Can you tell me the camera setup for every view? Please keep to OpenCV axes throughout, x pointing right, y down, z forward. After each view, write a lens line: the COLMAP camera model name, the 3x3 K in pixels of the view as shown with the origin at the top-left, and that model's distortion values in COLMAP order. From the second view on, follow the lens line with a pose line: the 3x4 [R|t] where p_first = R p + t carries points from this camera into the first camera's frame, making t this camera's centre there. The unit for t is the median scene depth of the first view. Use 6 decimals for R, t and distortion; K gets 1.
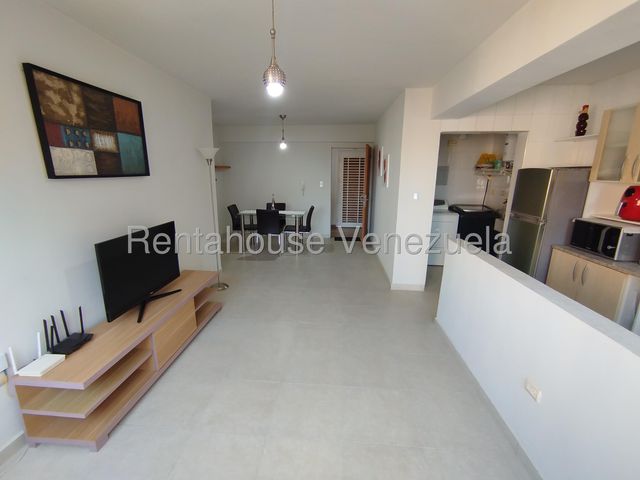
lens RADIAL K [[295.5, 0, 315.2], [0, 295.5, 241.4], [0, 0, 1]] dist [-0.030846, 0.019086]
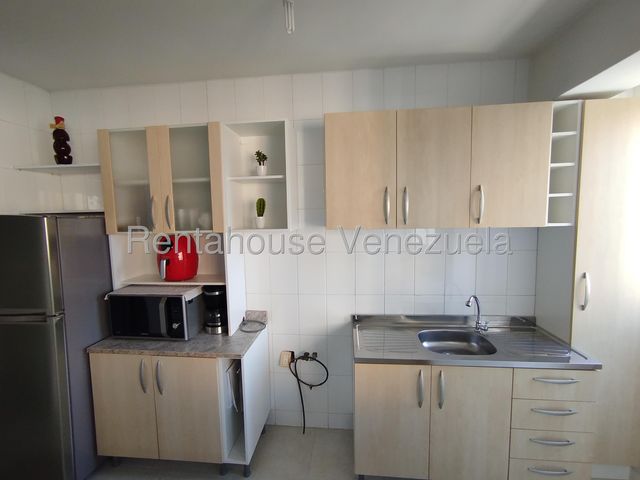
lens RADIAL K [[295.5, 0, 315.2], [0, 295.5, 241.4], [0, 0, 1]] dist [-0.030846, 0.019086]
pose [[0.033254, -0.099353, 0.994496, 0.292411], [0.253218, 0.963418, 0.087781, -0.123354], [-0.966837, 0.248906, 0.057195, 0.493313]]
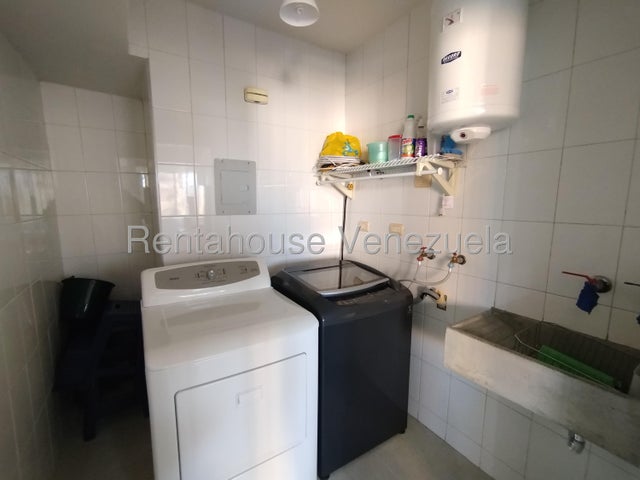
lens RADIAL K [[295.5, 0, 315.2], [0, 295.5, 241.4], [0, 0, 1]] dist [-0.030846, 0.019086]
pose [[0.803058, -0.096632, 0.588013, 0.519835], [0.145488, 0.988697, -0.036216, -0.239259], [-0.577867, 0.114633, 0.808040, 1.191968]]
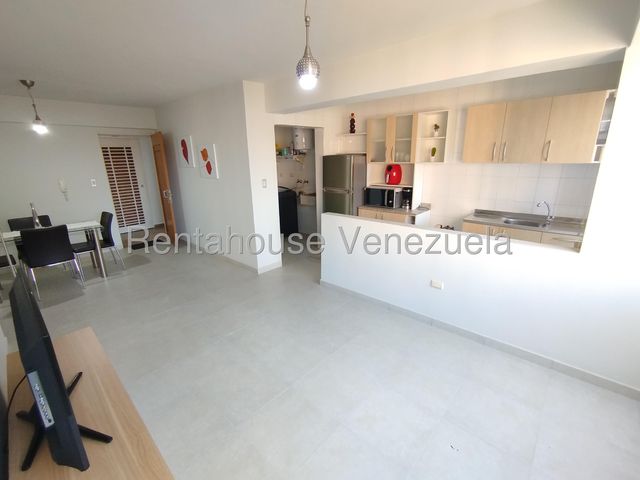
lens RADIAL K [[295.5, 0, 315.2], [0, 295.5, 241.4], [0, 0, 1]] dist [-0.030846, 0.019086]
pose [[0.609972, -0.241261, 0.754803, -0.504728], [0.209425, 0.967739, 0.140081, -0.073203], [-0.764248, 0.072630, 0.640819, 0.211783]]
